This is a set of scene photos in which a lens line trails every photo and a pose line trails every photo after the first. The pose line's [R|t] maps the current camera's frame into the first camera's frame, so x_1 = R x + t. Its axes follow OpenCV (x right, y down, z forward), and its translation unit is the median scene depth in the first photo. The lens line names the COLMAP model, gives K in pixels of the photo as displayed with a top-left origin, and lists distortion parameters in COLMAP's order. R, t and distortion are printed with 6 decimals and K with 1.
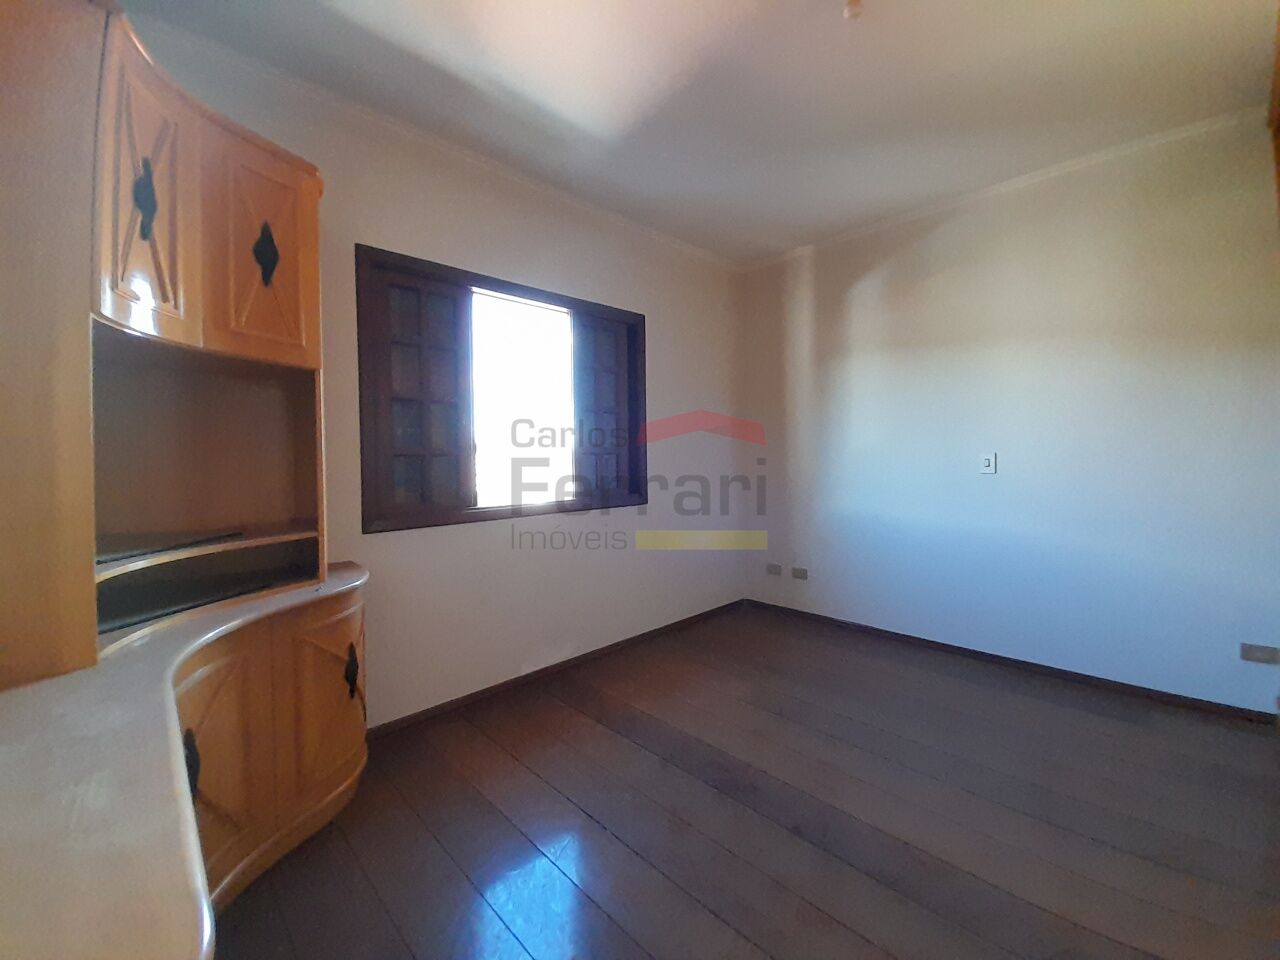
lens RADIAL K [[502.8, 0, 651.8], [0, 502.8, 465.7], [0, 0, 1]] dist [-0.000305, -0.000284]
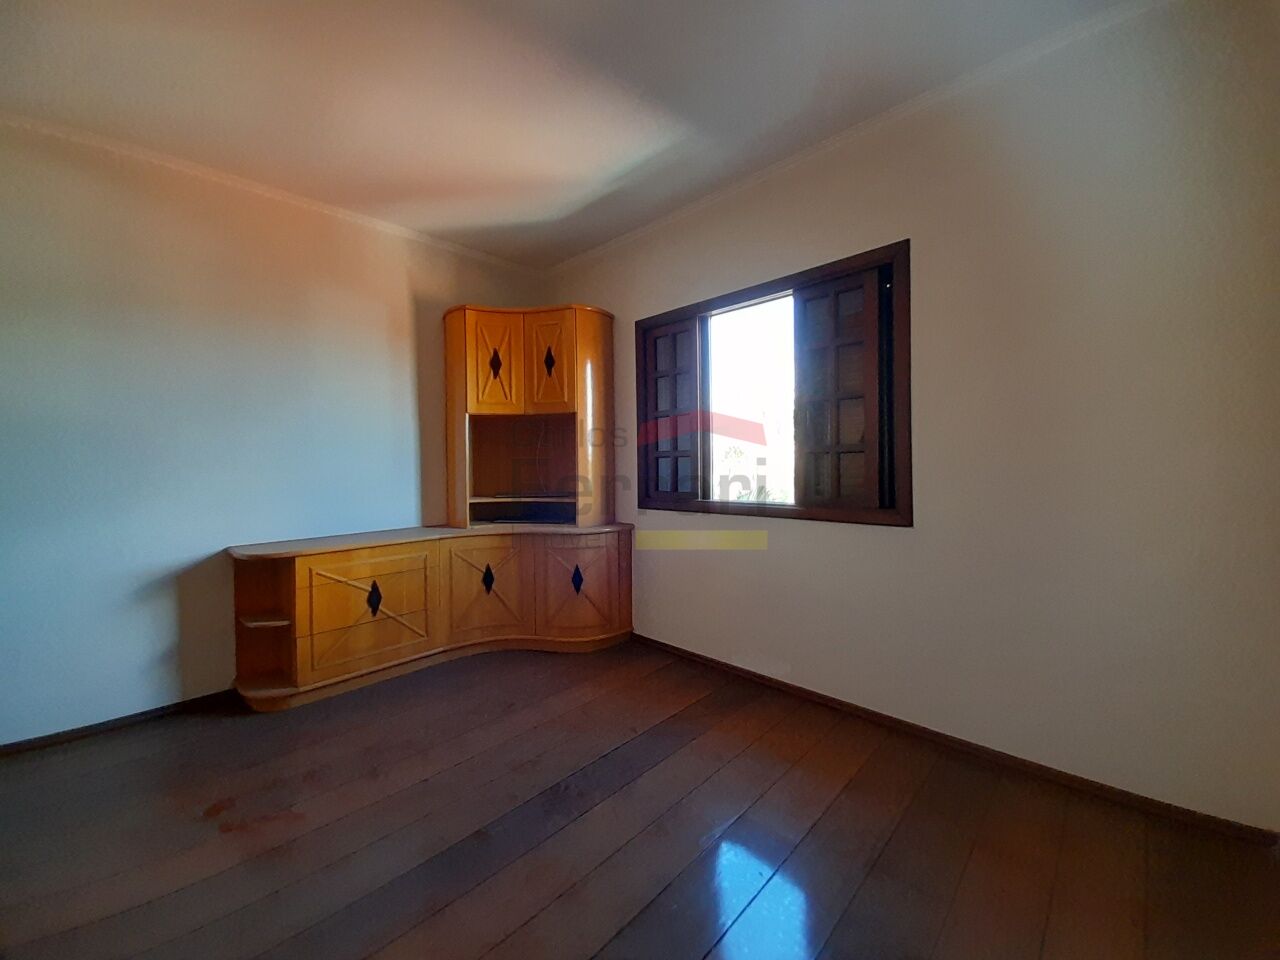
lens RADIAL K [[502.8, 0, 651.8], [0, 502.8, 465.7], [0, 0, 1]] dist [-0.000305, -0.000284]
pose [[0.053711, 0.010638, -0.998500, 0.875564], [-0.002938, 0.999941, 0.010495, -0.010200], [0.998552, 0.002370, 0.053740, 0.870675]]
